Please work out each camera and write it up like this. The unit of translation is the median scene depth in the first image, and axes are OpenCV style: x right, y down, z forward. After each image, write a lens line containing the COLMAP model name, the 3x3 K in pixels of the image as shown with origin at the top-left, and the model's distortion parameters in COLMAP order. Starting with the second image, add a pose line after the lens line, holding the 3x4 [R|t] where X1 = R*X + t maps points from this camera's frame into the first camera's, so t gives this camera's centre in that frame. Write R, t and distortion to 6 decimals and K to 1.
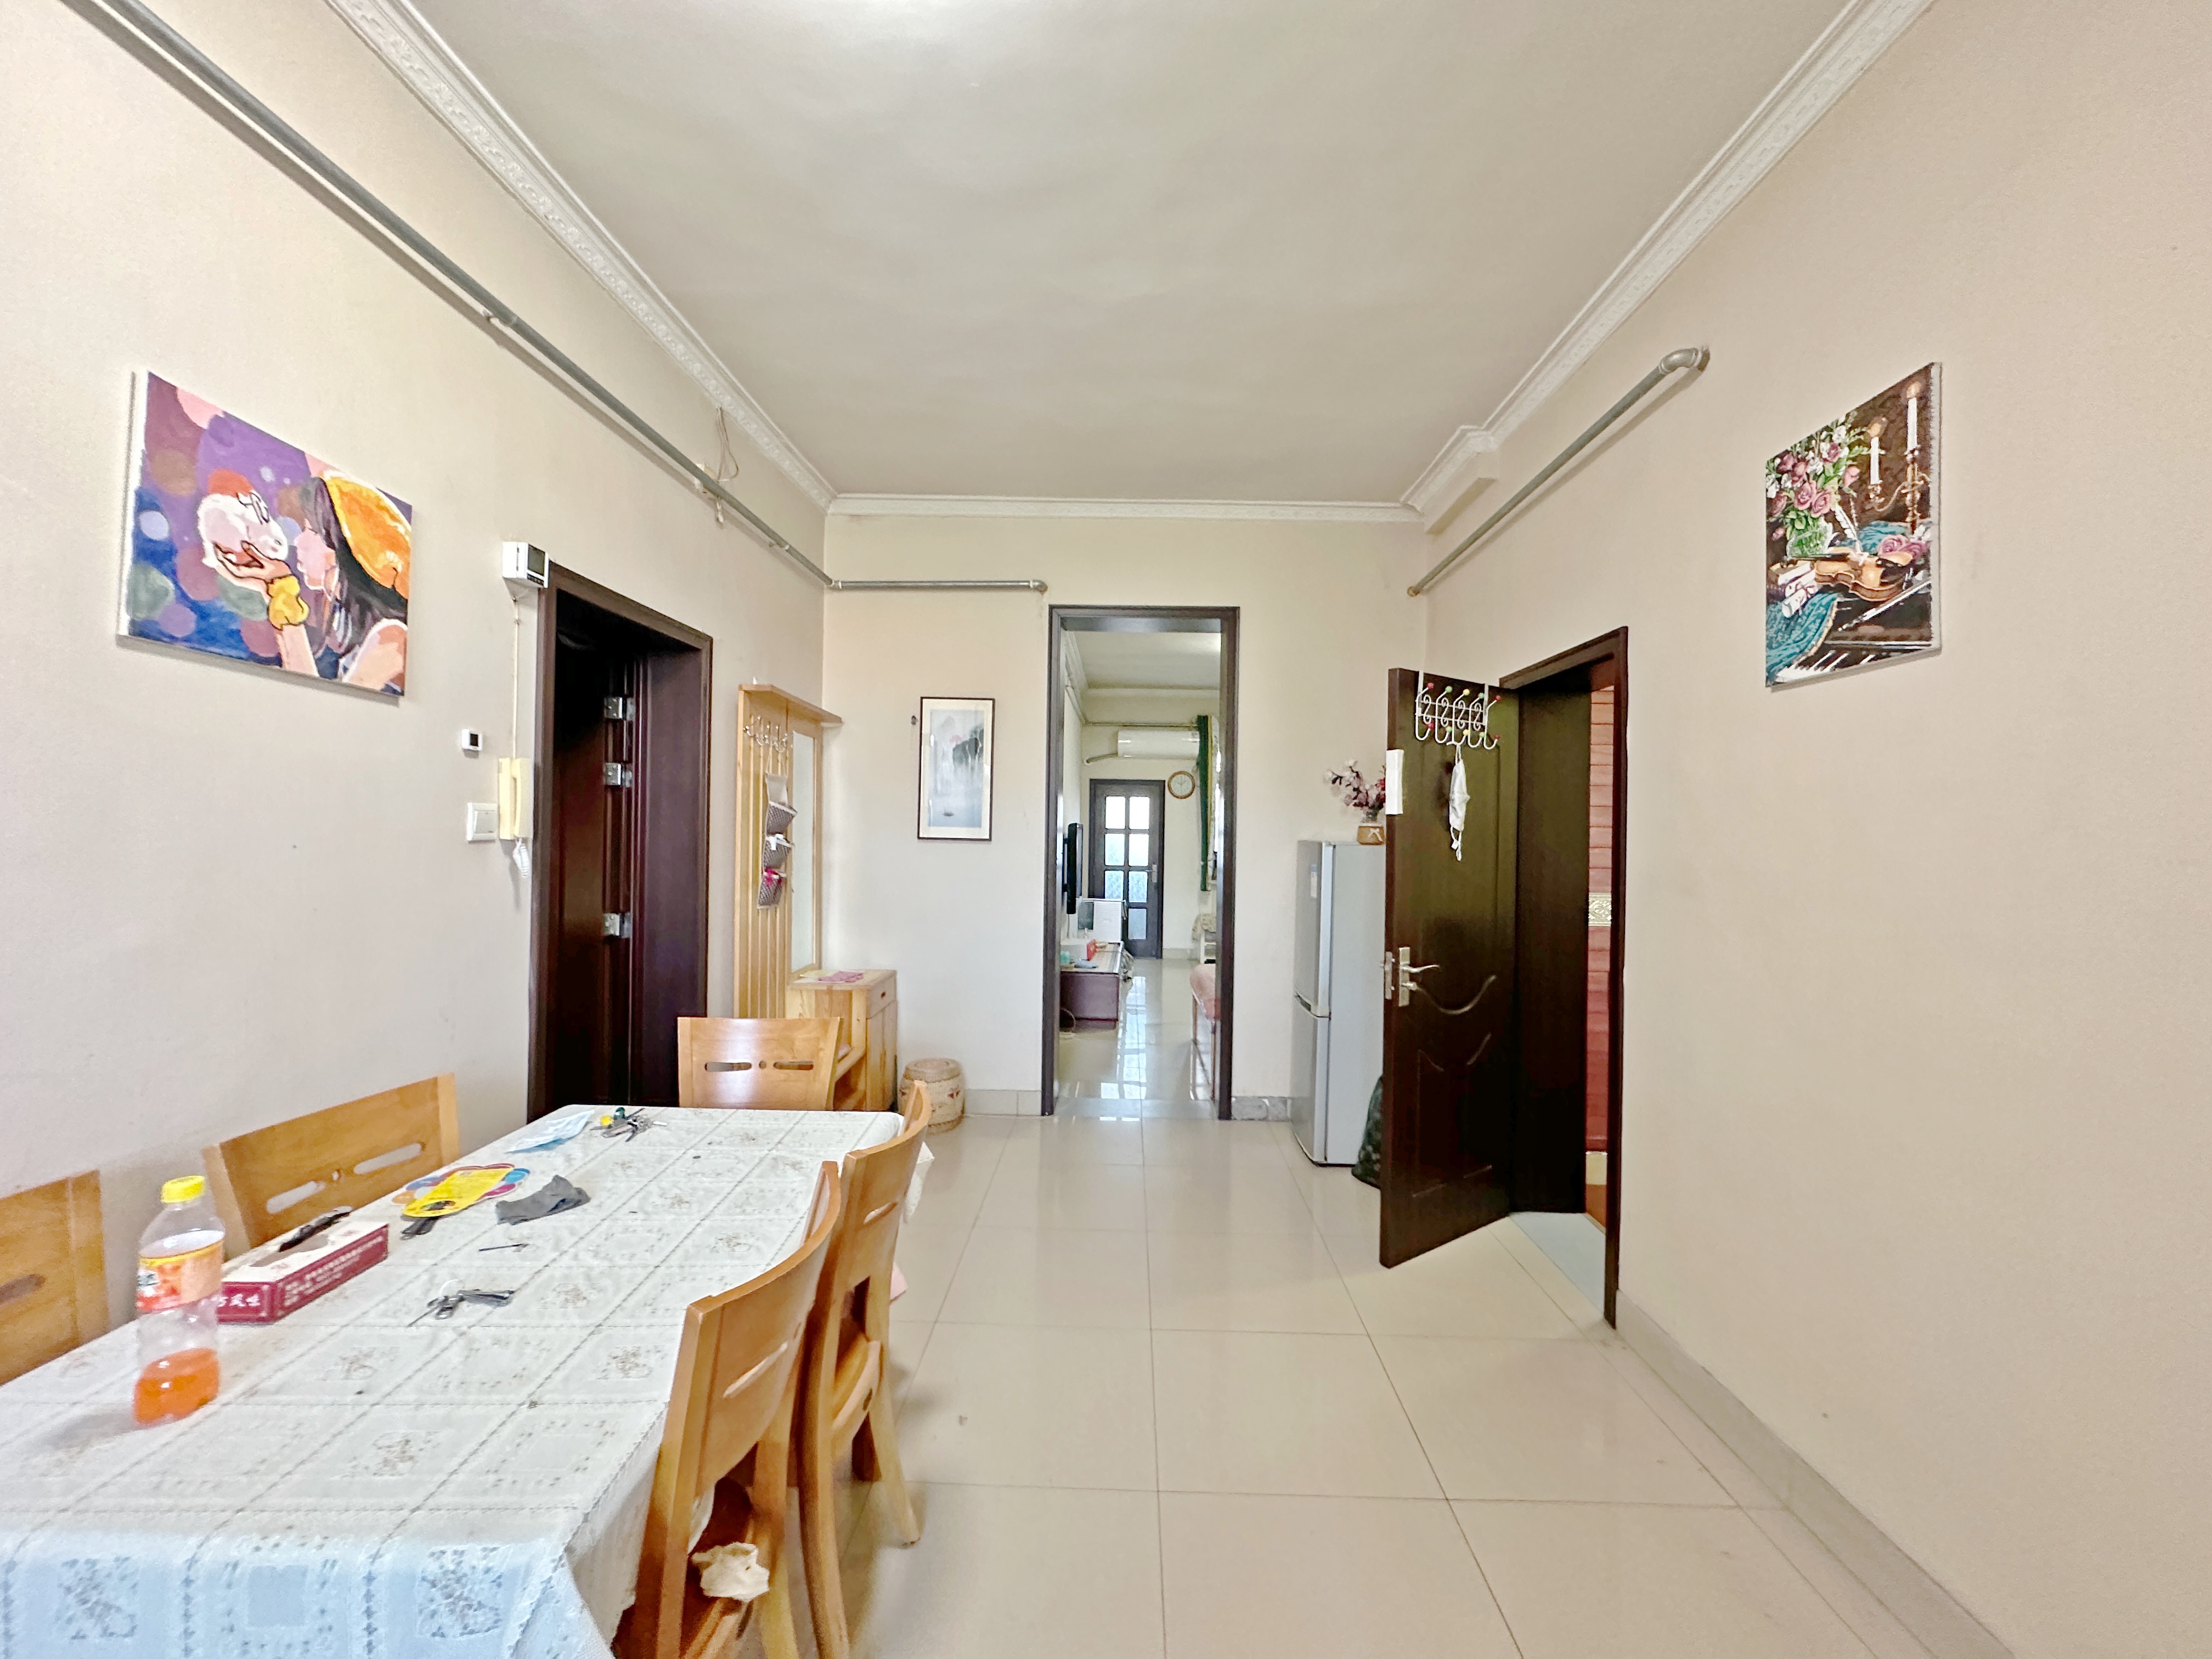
lens RADIAL K [[882.3, 0, 1110.7], [0, 882.3, 830.7], [0, 0, 1]] dist [-0.002995, -0.000119]
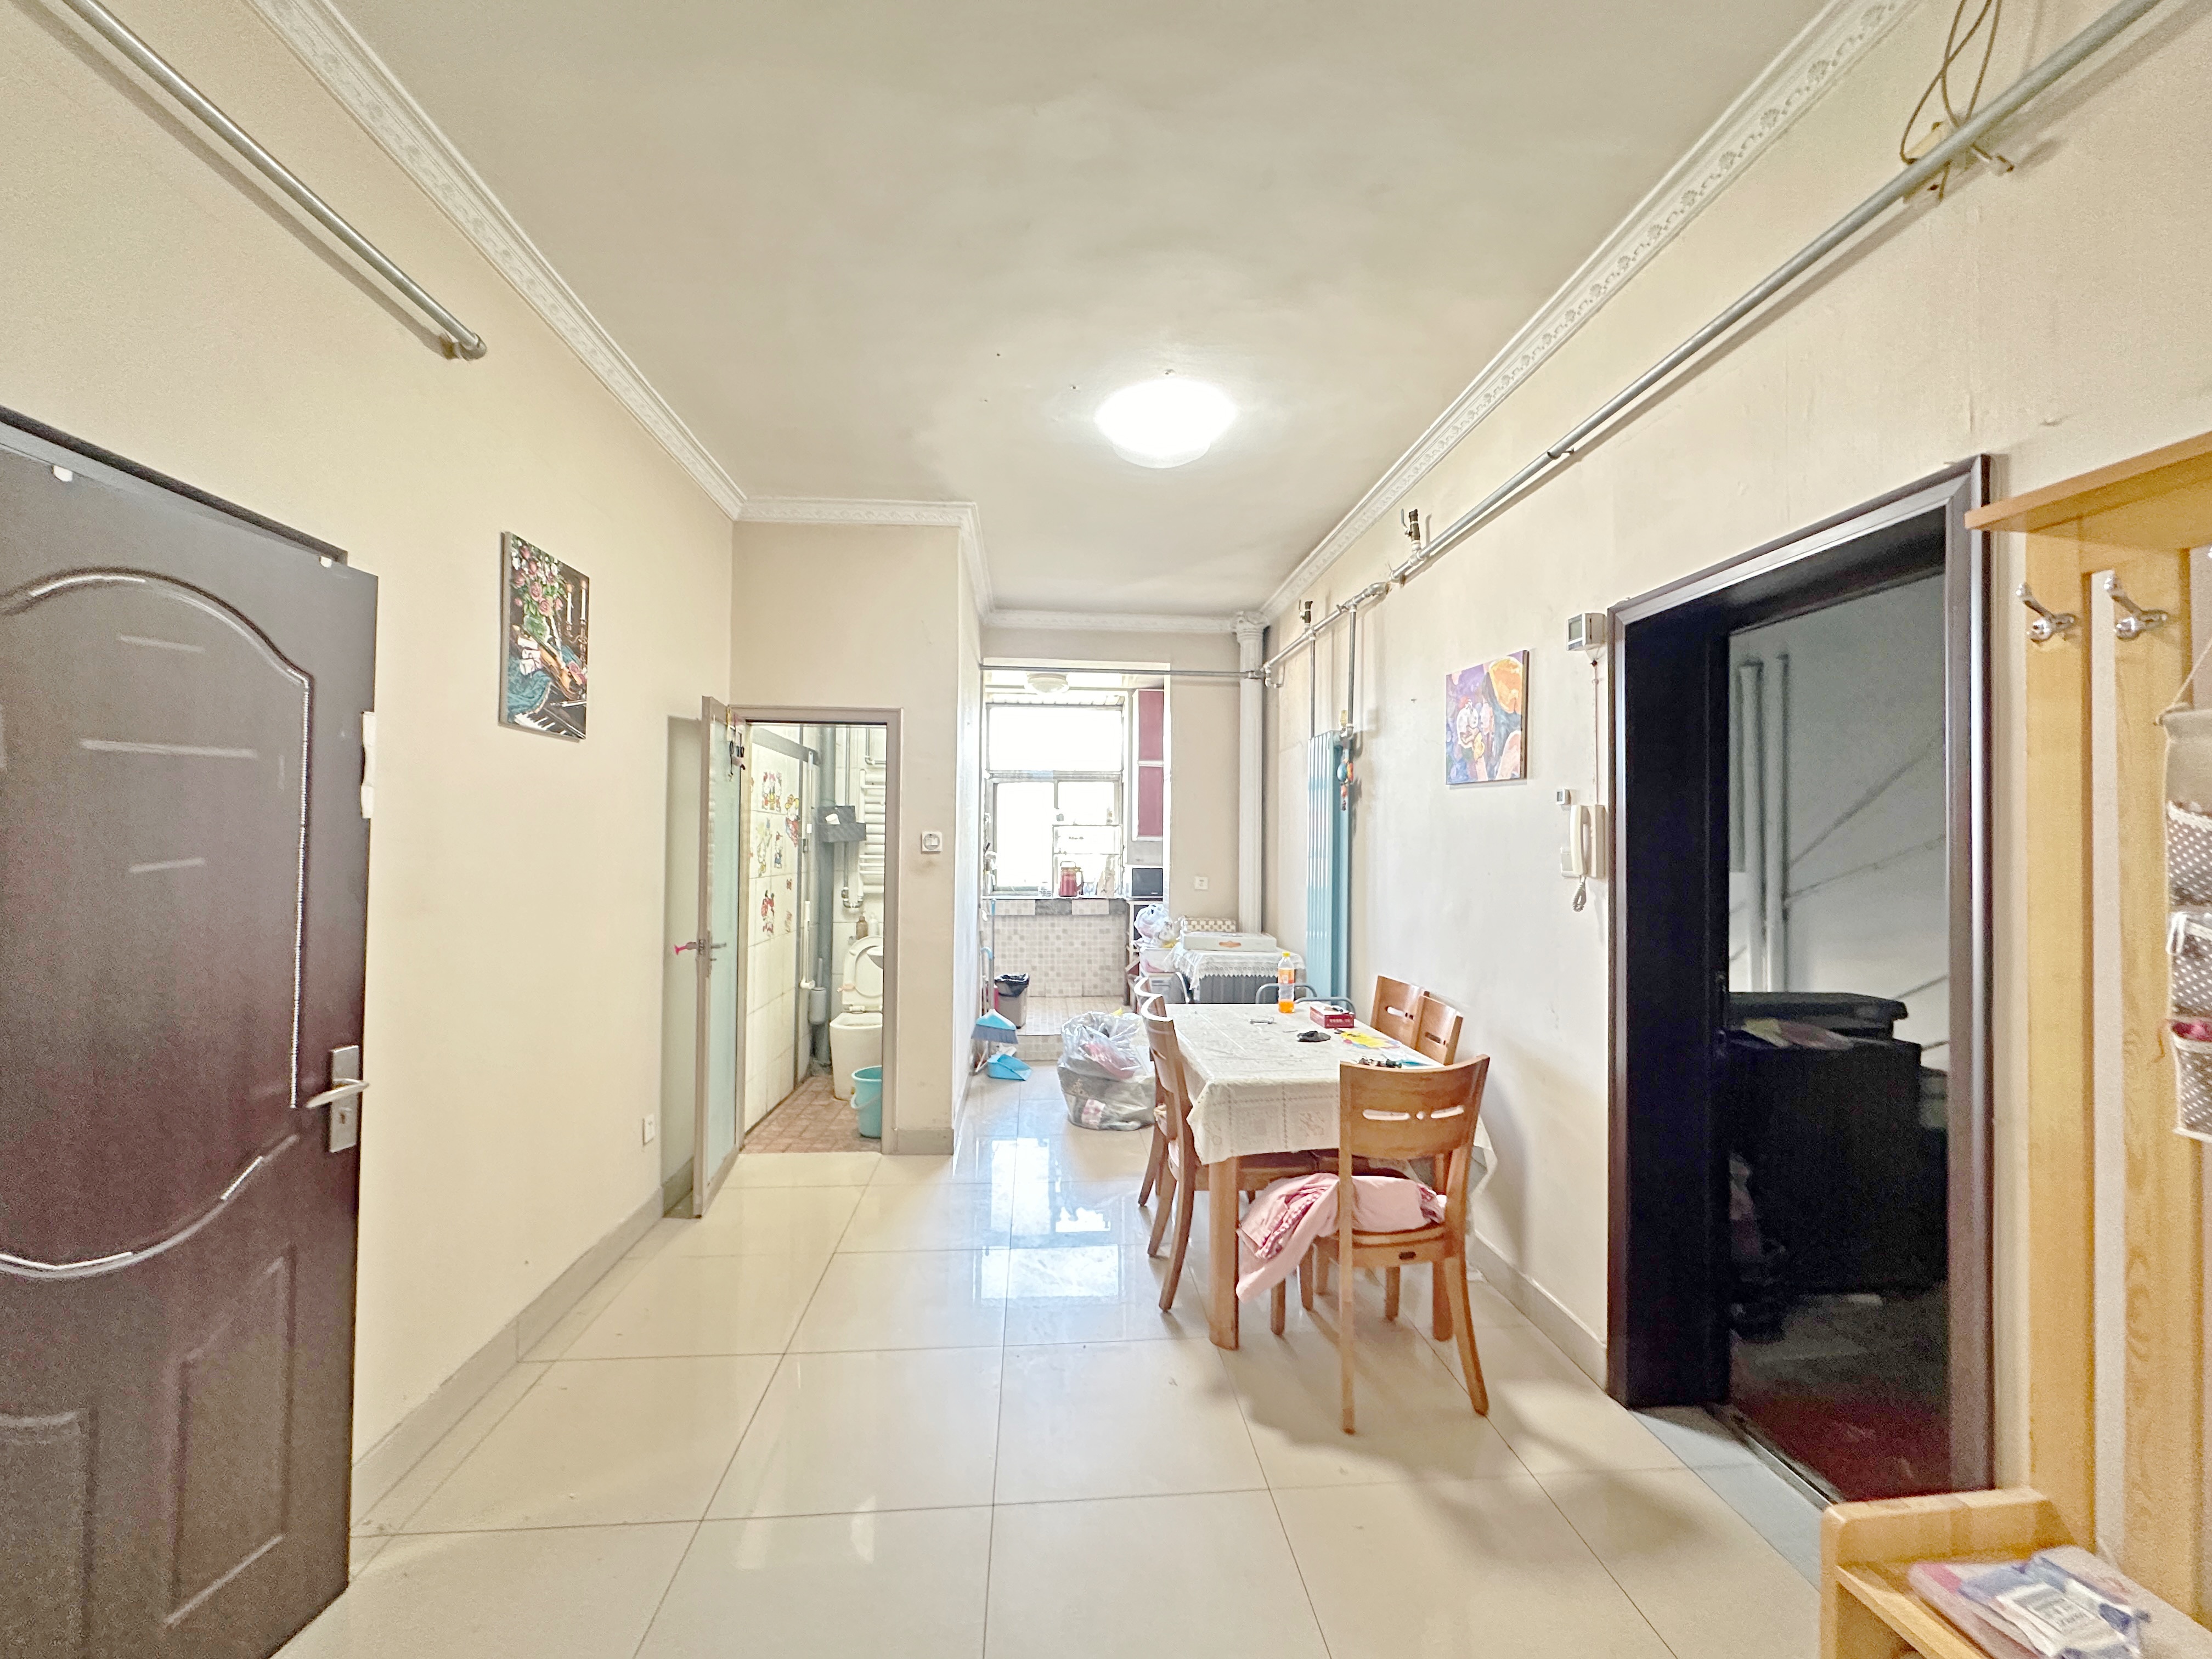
lens RADIAL K [[882.3, 0, 1111.1], [0, 882.3, 829.7], [0, 0, 1]] dist [-0.002995, -0.000119]
pose [[-0.993689, -0.027201, -0.108819, 0.058464], [-0.025206, 0.999489, -0.019671, -0.015225], [0.109298, -0.016804, -0.993867, 2.318438]]
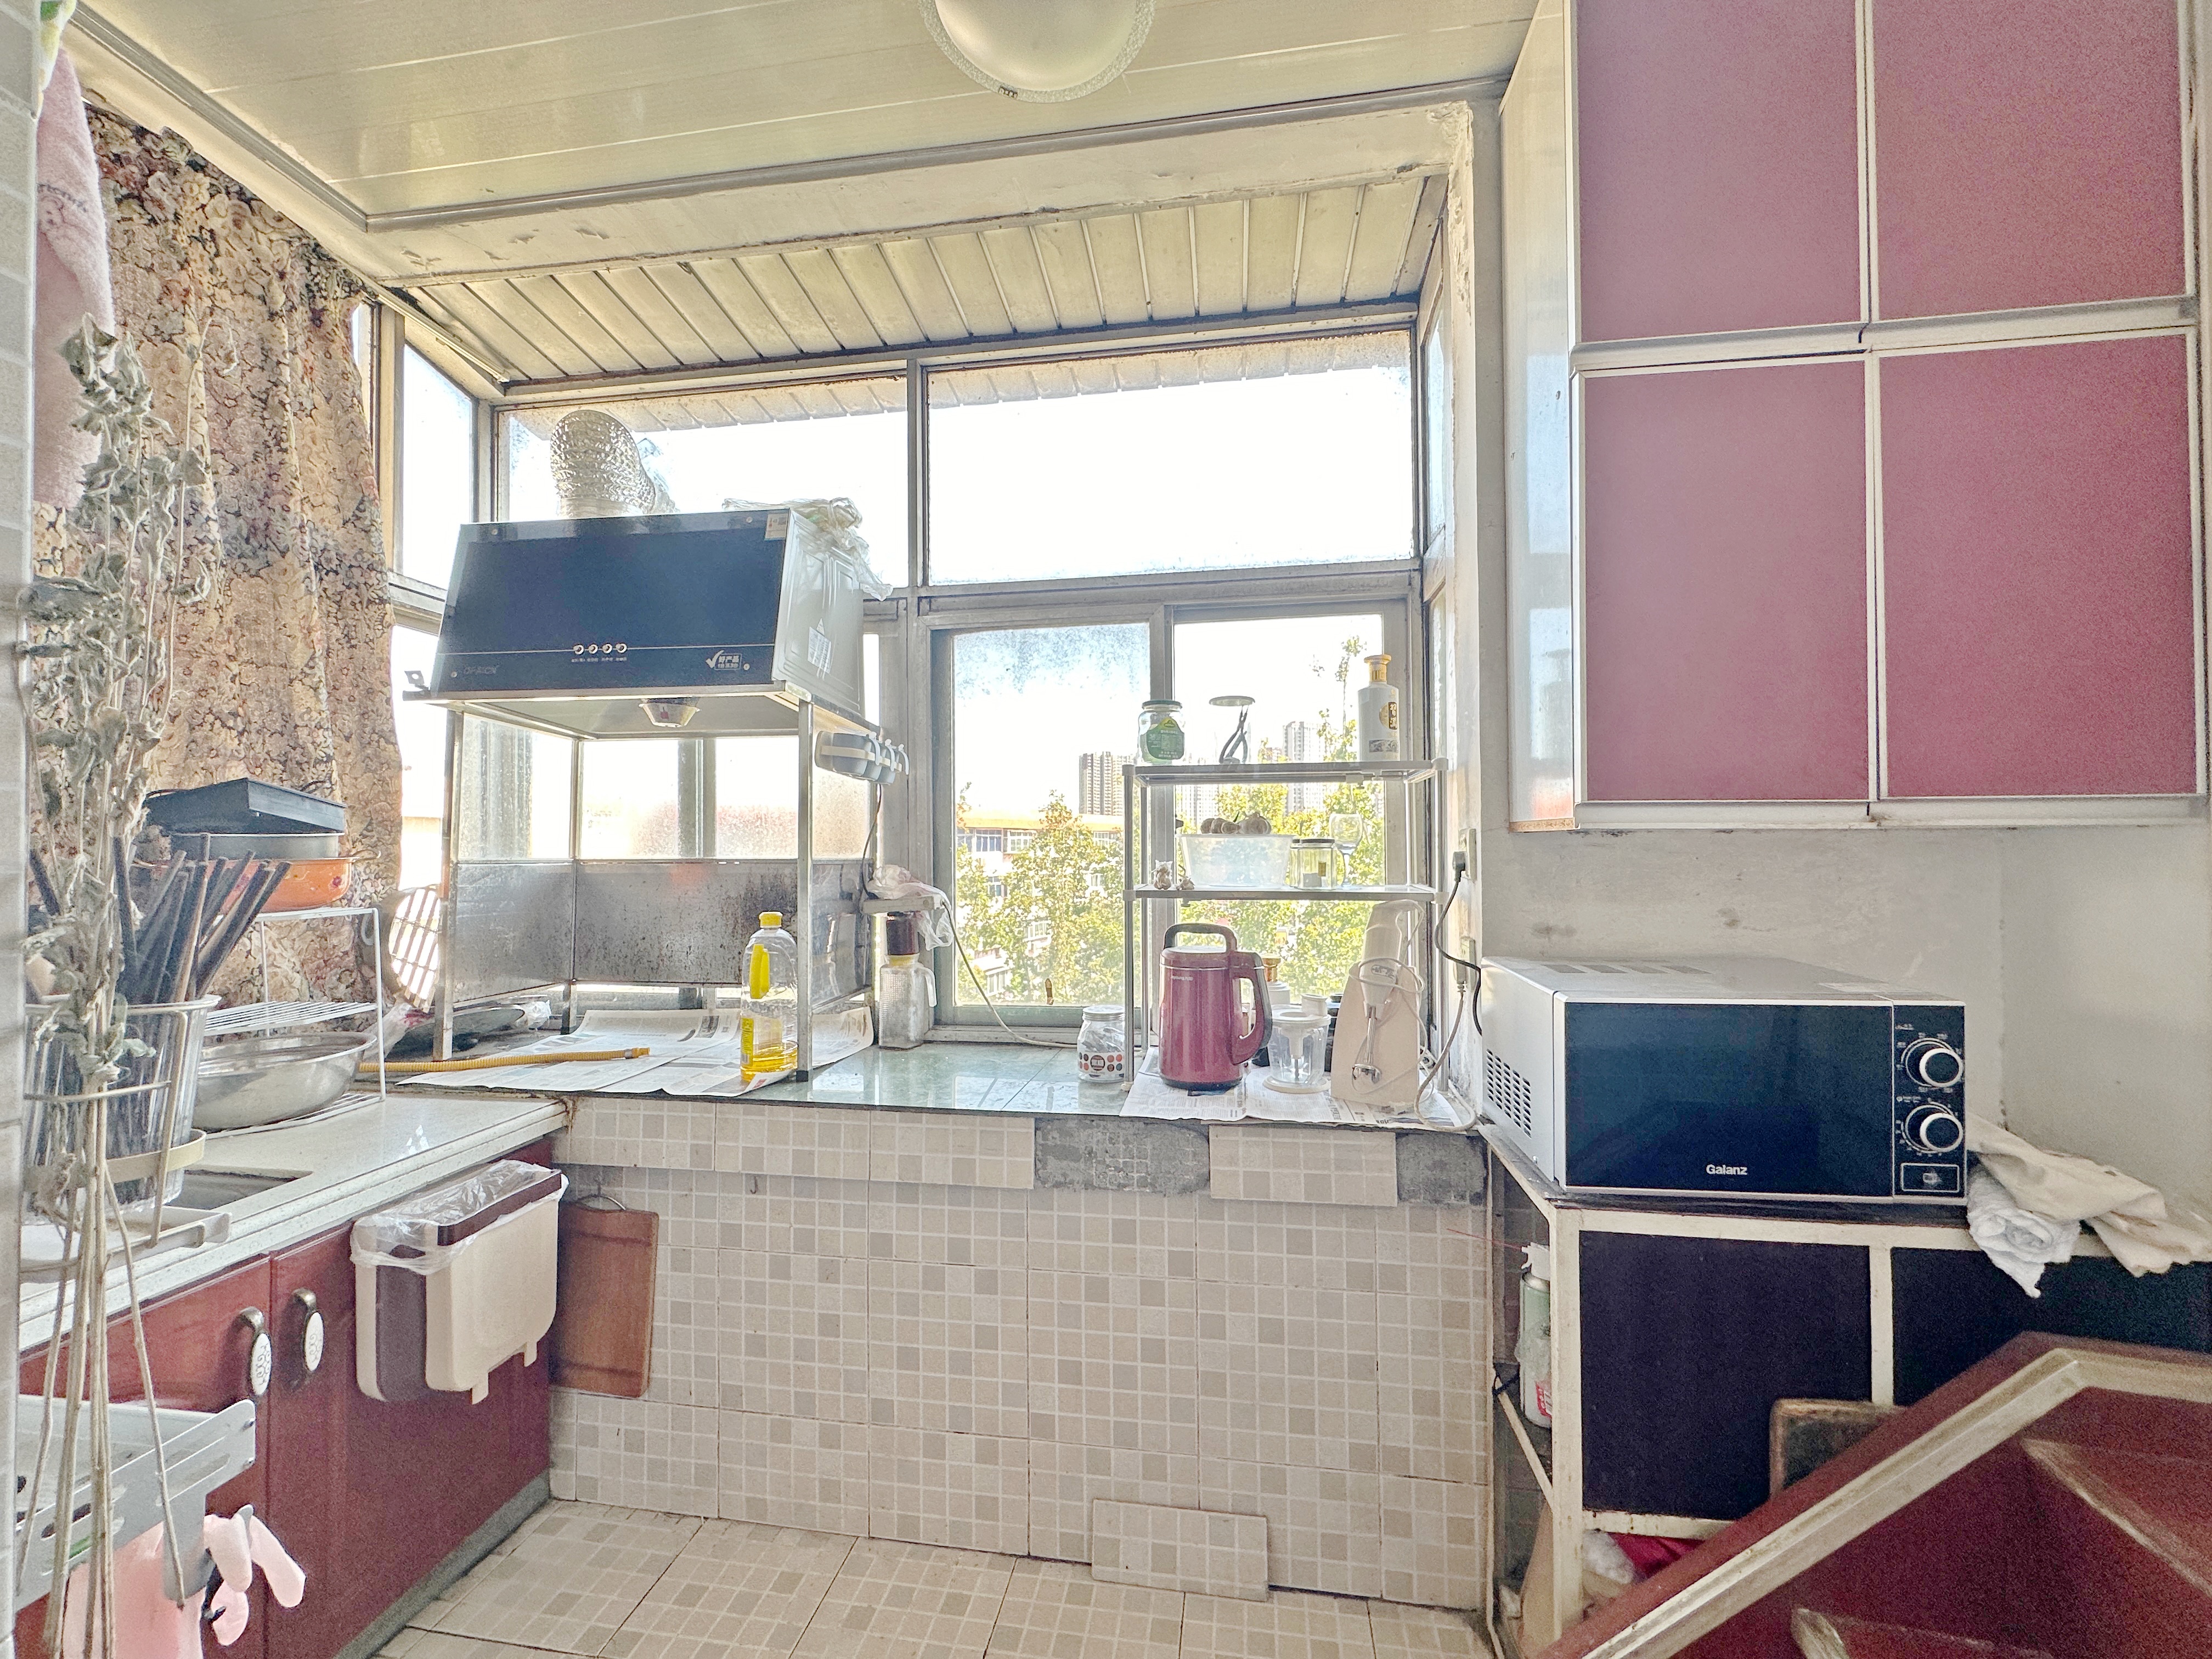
lens RADIAL K [[882.3, 0, 1098.8], [0, 882.3, 841.1], [0, 0, 1]] dist [-0.002995, -0.000119]
pose [[-0.992287, -0.010191, 0.123545, -0.030030], [-0.012409, 0.999775, -0.017193, -0.016903], [-0.123342, -0.018594, -0.992190, 1.254816]]
